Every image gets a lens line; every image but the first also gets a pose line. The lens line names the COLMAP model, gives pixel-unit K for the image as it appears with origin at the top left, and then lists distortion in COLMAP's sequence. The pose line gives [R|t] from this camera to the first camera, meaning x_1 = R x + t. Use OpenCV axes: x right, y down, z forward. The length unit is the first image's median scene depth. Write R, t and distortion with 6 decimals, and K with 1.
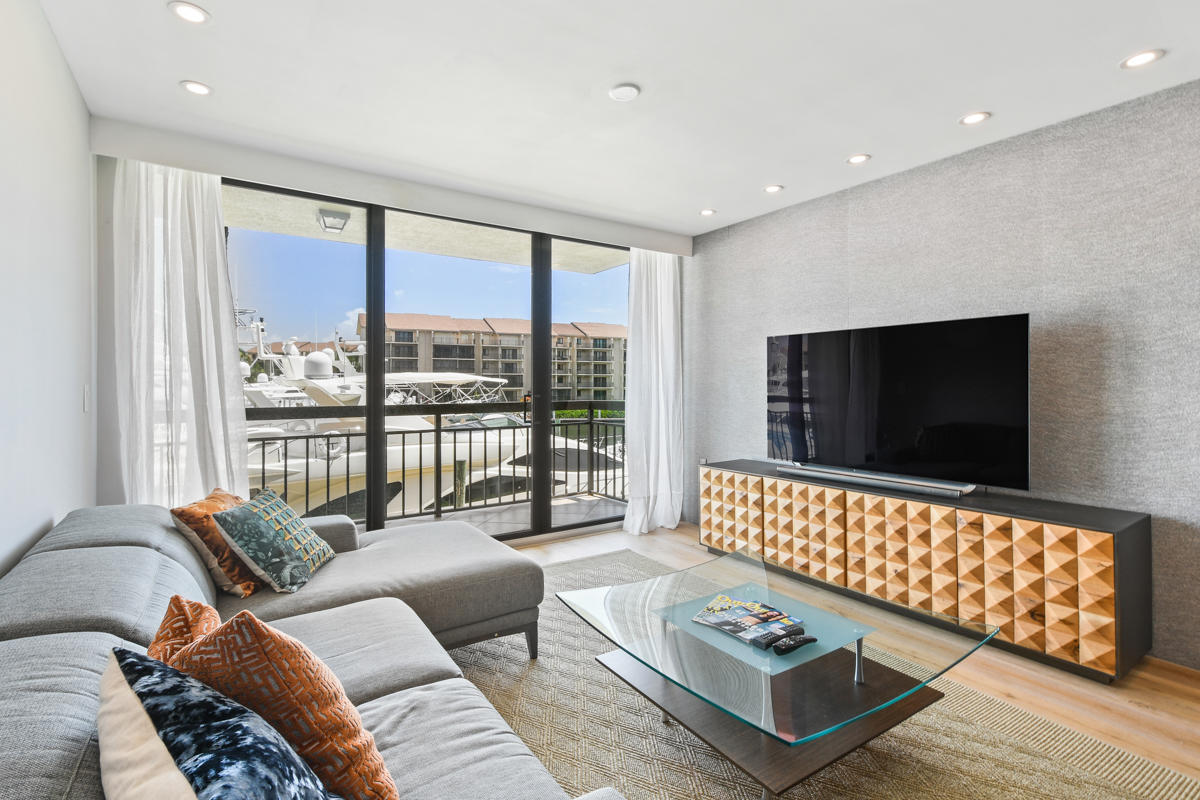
lens RADIAL K [[524.5, 0, 582.4], [0, 524.5, 379.3], [0, 0, 1]] dist [0.001083, 0.000765]
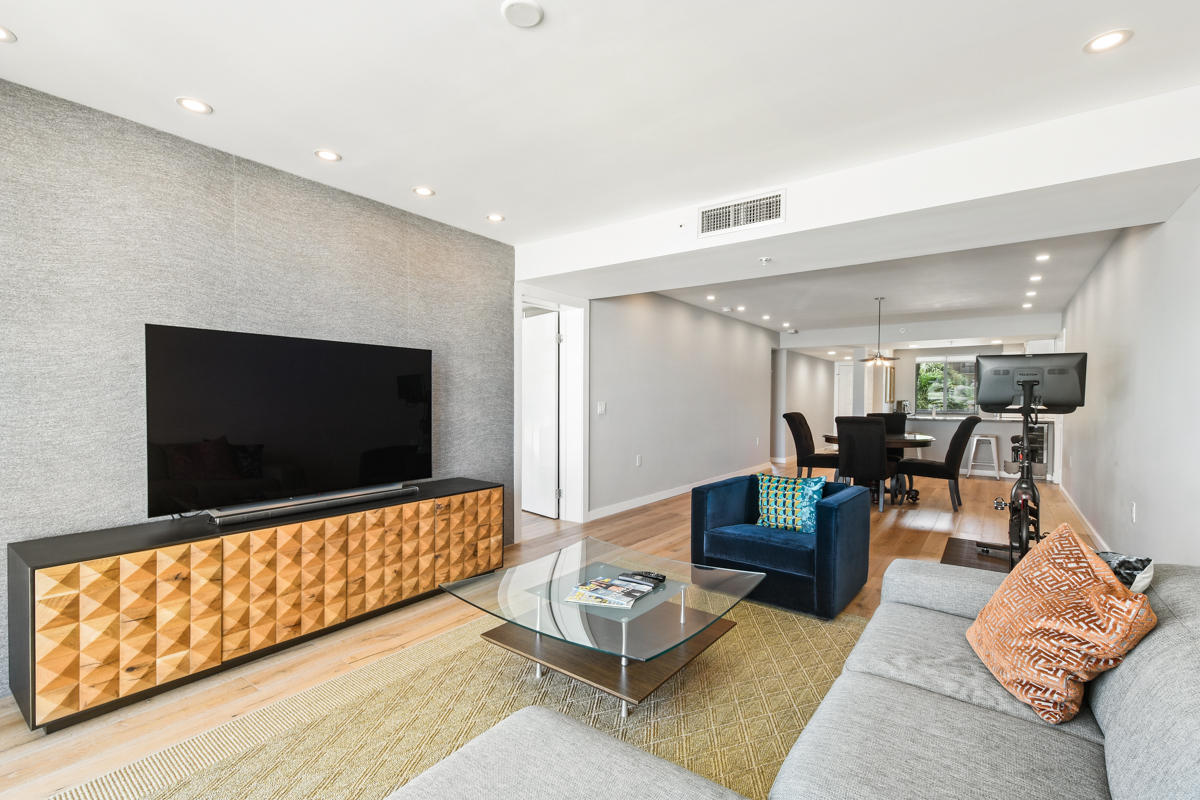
lens RADIAL K [[524.5, 0, 601.4], [0, 524.5, 406.6], [0, 0, 1]] dist [0.001083, 0.000765]
pose [[-0.321245, -0.013967, 0.946893, -0.567001], [-0.015502, 0.999835, 0.009489, 0.003129], [-0.946869, -0.011630, -0.321408, 0.943740]]
